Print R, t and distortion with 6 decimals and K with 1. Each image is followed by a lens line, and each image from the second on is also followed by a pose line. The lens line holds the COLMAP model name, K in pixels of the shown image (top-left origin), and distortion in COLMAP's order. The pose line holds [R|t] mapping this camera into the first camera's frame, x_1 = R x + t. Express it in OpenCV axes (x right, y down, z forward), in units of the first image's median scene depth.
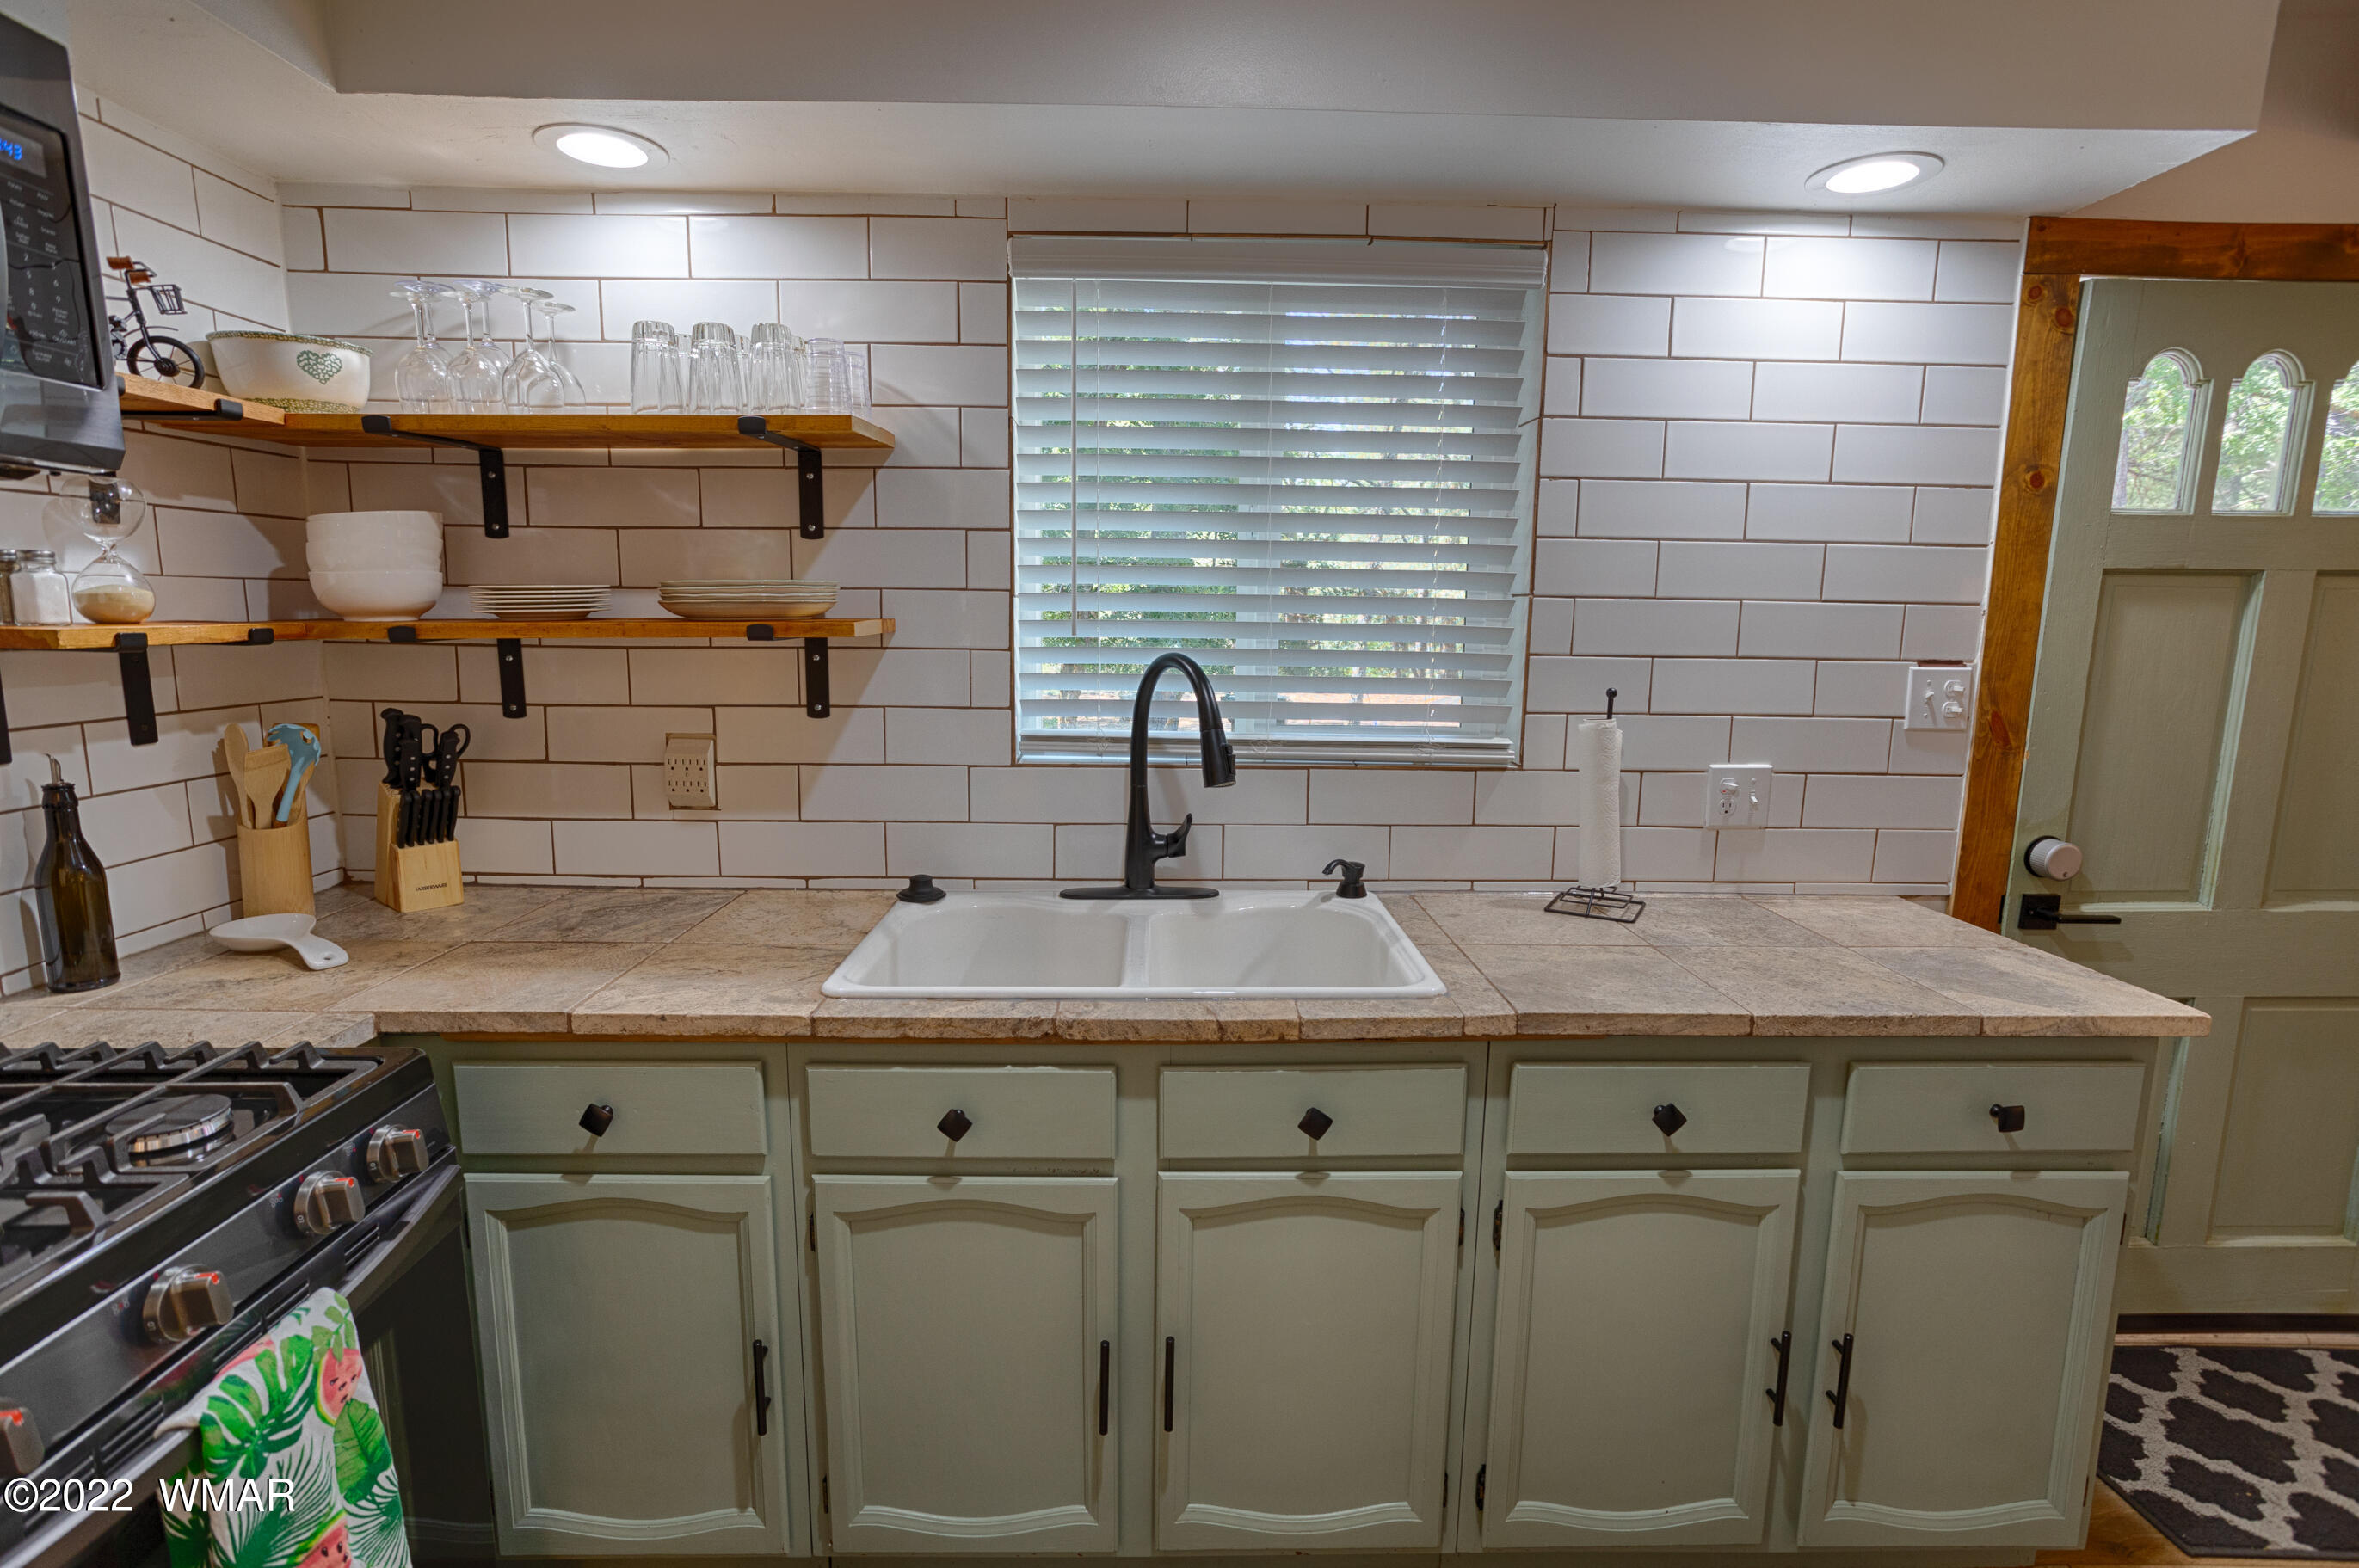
lens RADIAL K [[1094.8, 0, 1181.8], [0, 1094.8, 773.9], [0, 0, 1]] dist [-0.004658, 0.000276]
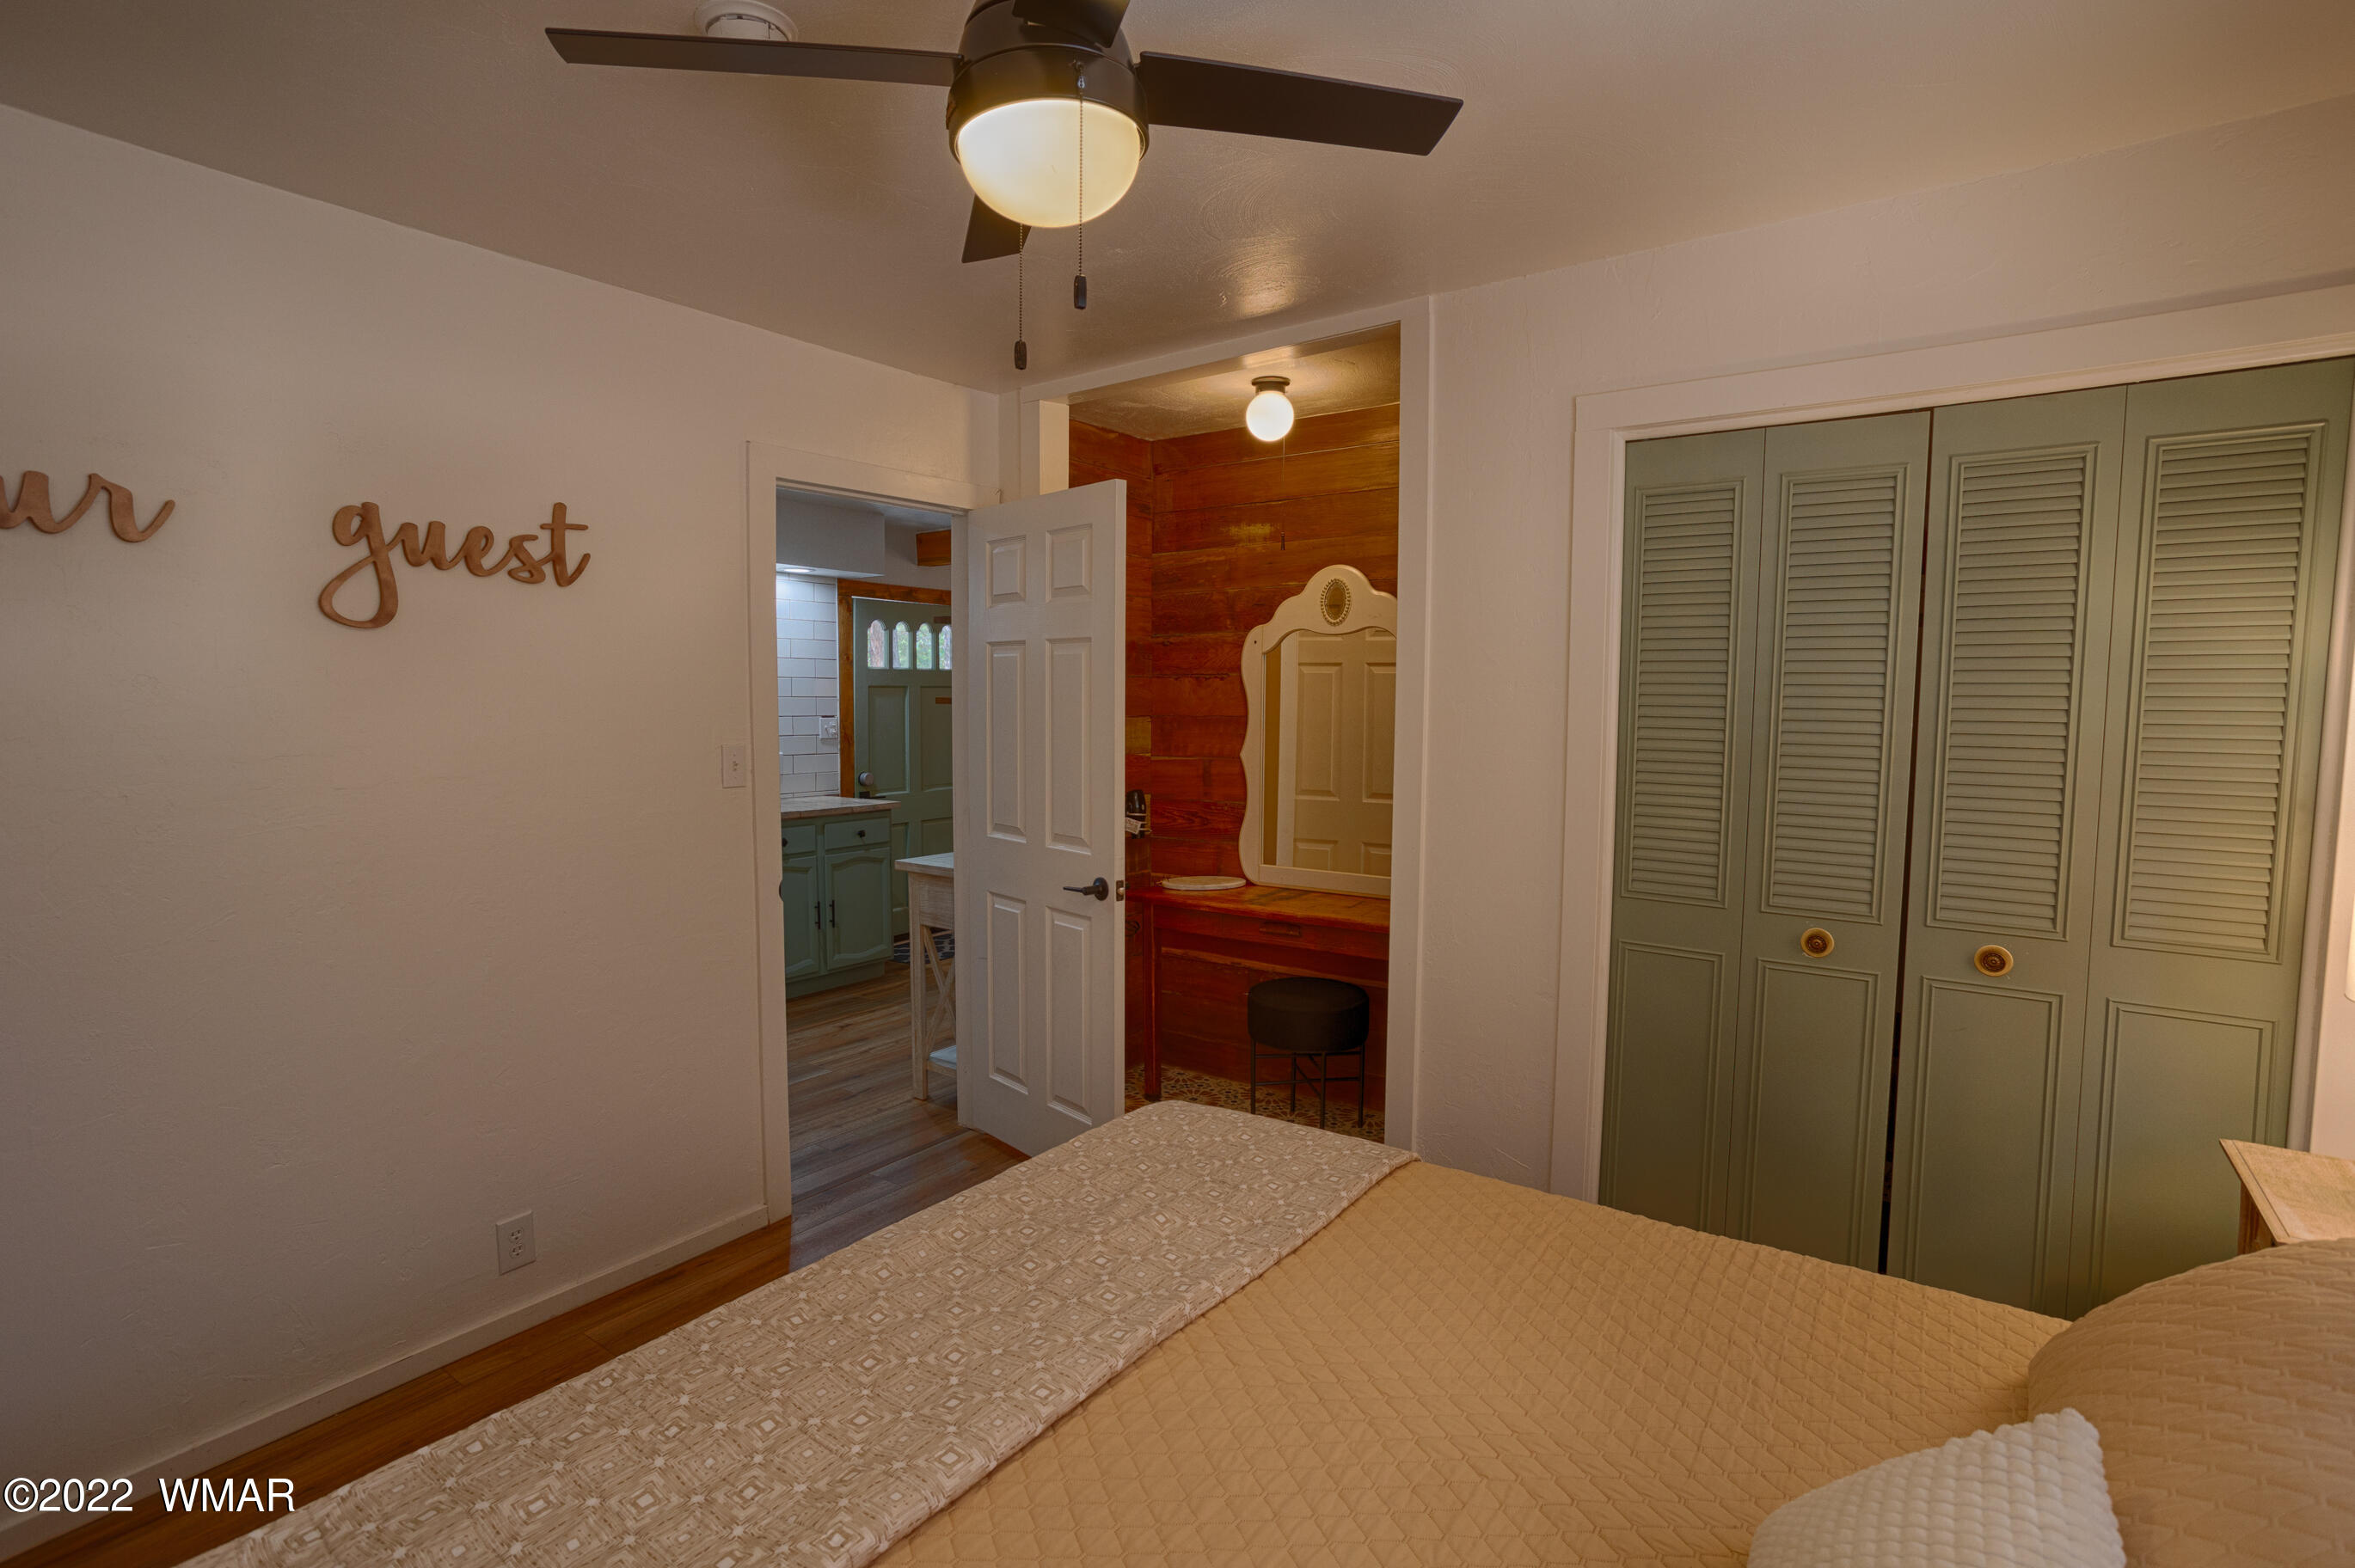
lens RADIAL K [[1168.8, 0, 1168.8], [0, 1168.8, 778.4], [0, 0, 1]] dist [-0.000797, 0.000727]
pose [[0.604558, -0.070141, 0.793467, -1.406038], [0.115569, 0.993299, -0.000248, 0.191896], [-0.788133, 0.091850, 0.608614, -1.814024]]
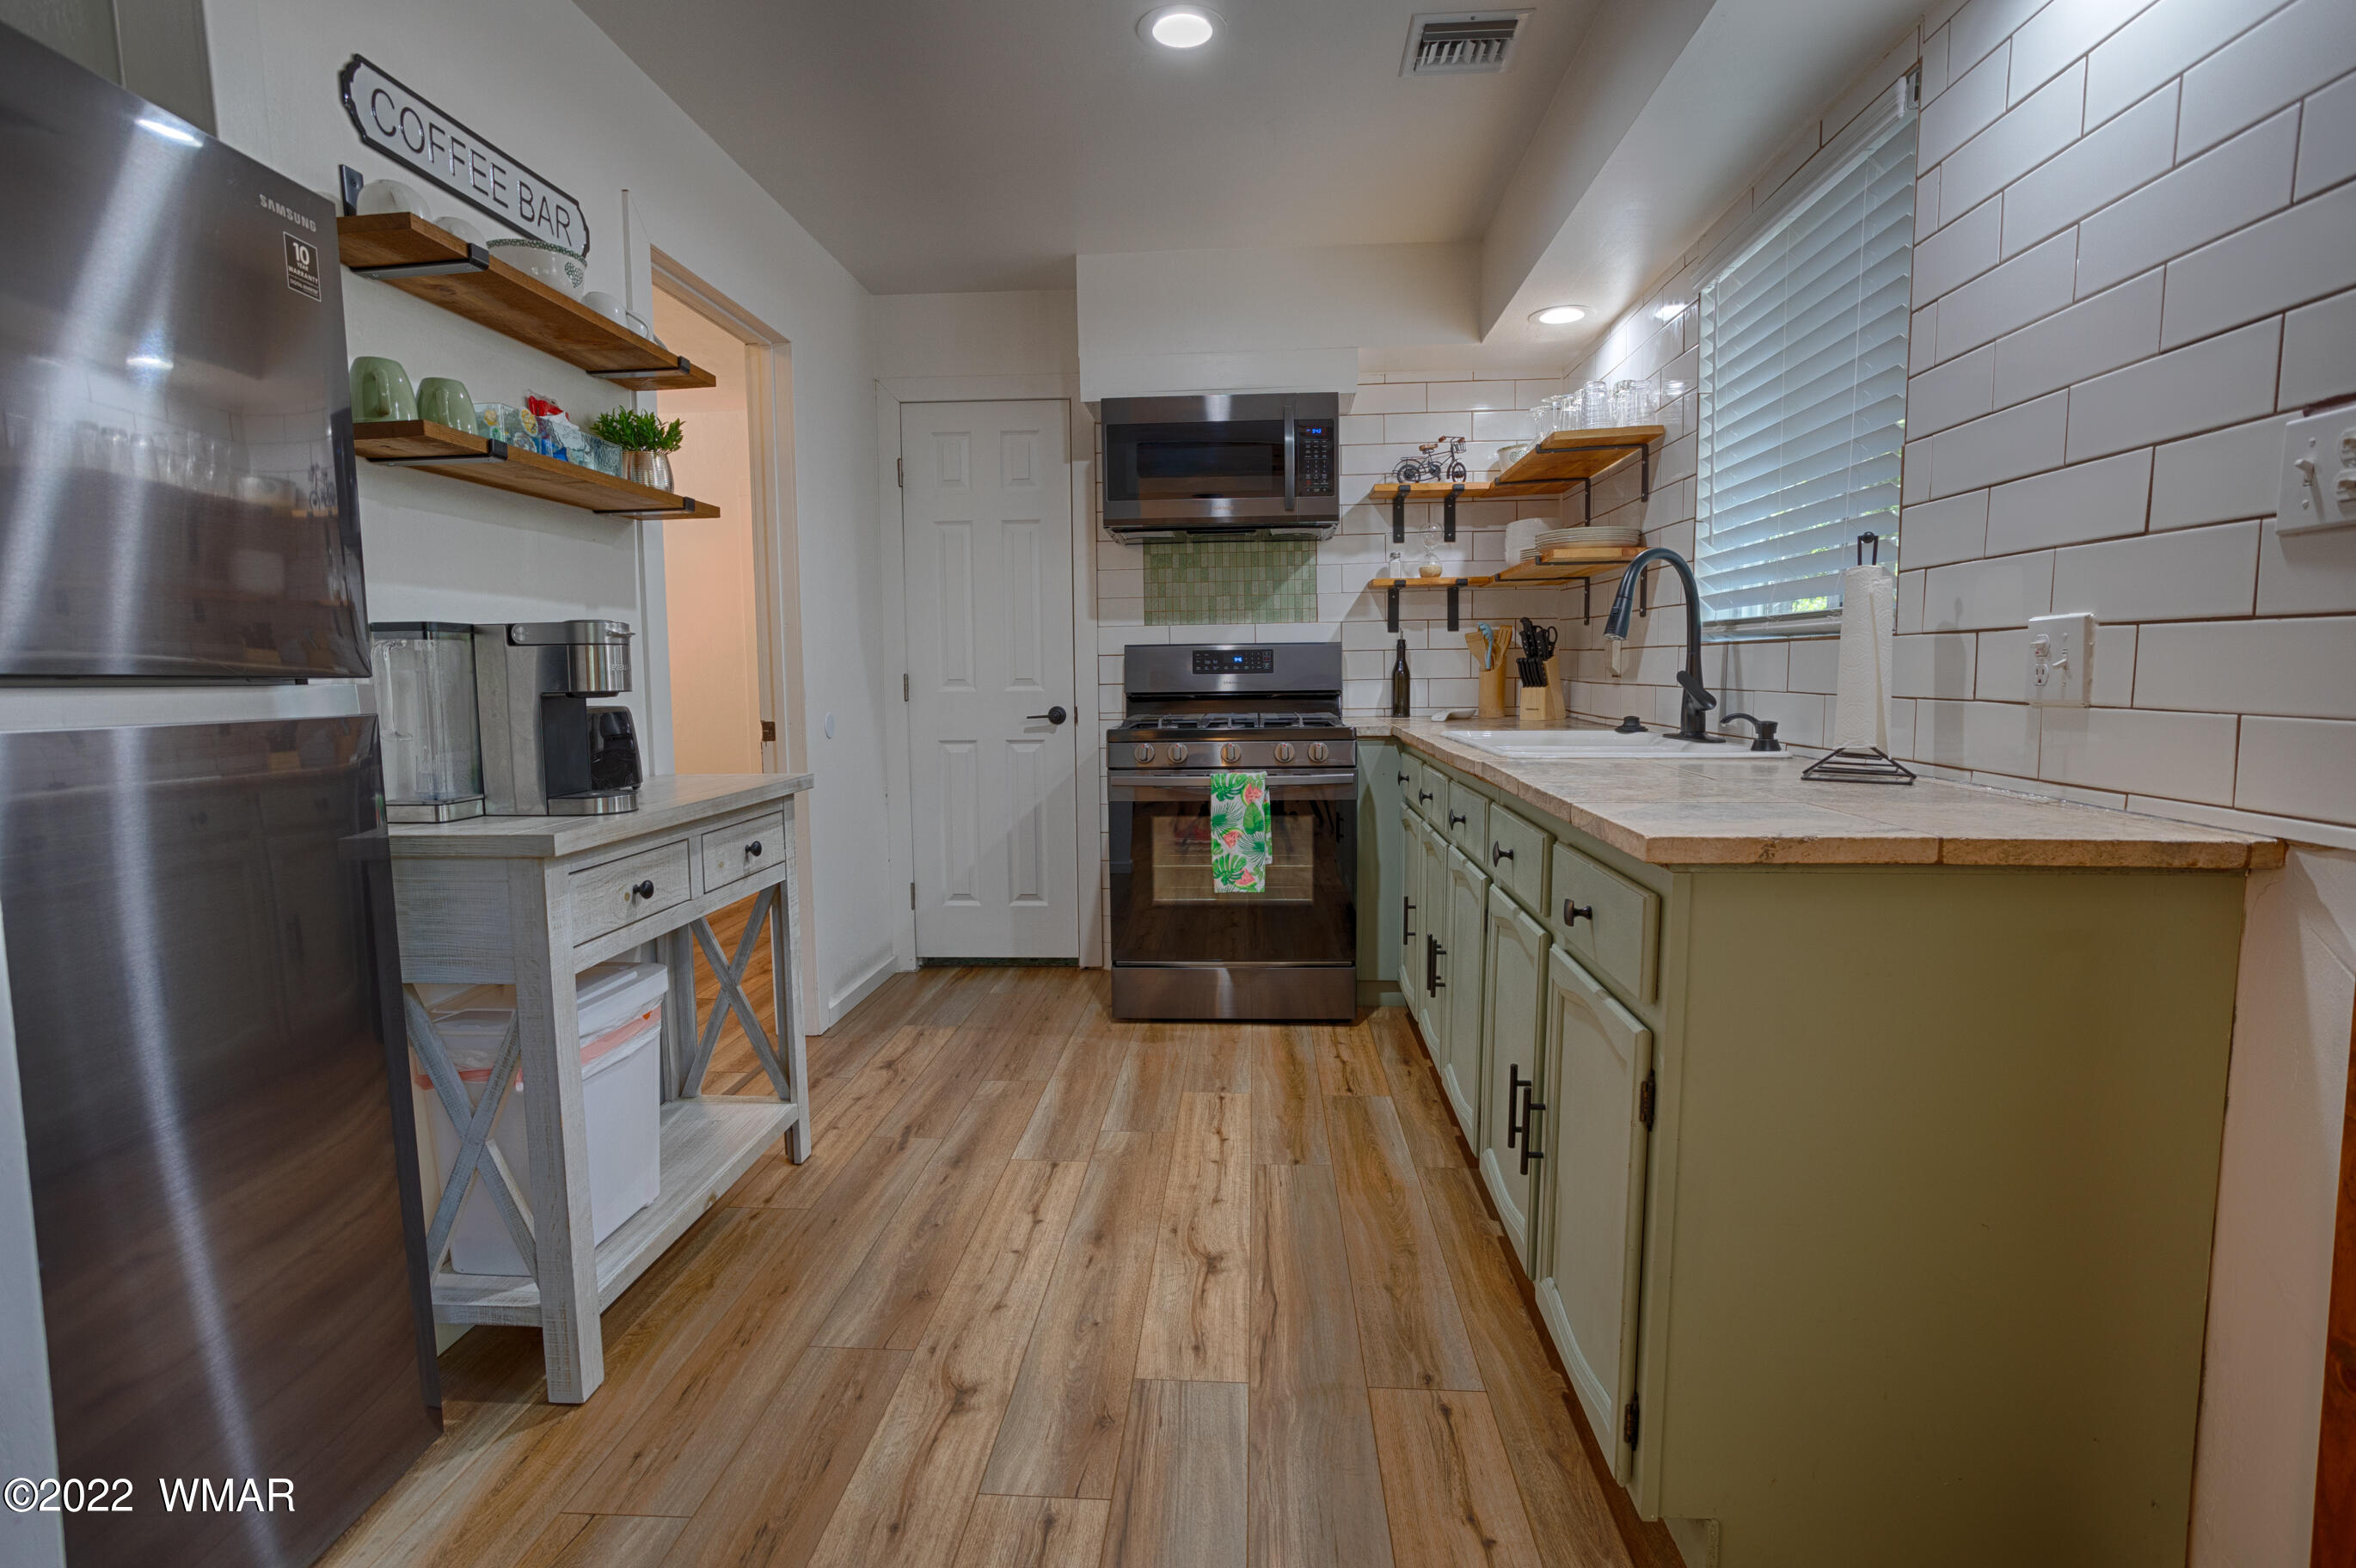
lens RADIAL K [[1169.3, 0, 1192.1], [0, 1169.3, 786.2], [0, 0, 1]] dist [-0.000797, 0.000727]
pose [[-0.084304, 0.086117, -0.992712, 1.403027], [-0.140675, 0.985251, 0.097417, 0.115179], [0.986460, 0.147863, -0.070946, 0.537046]]
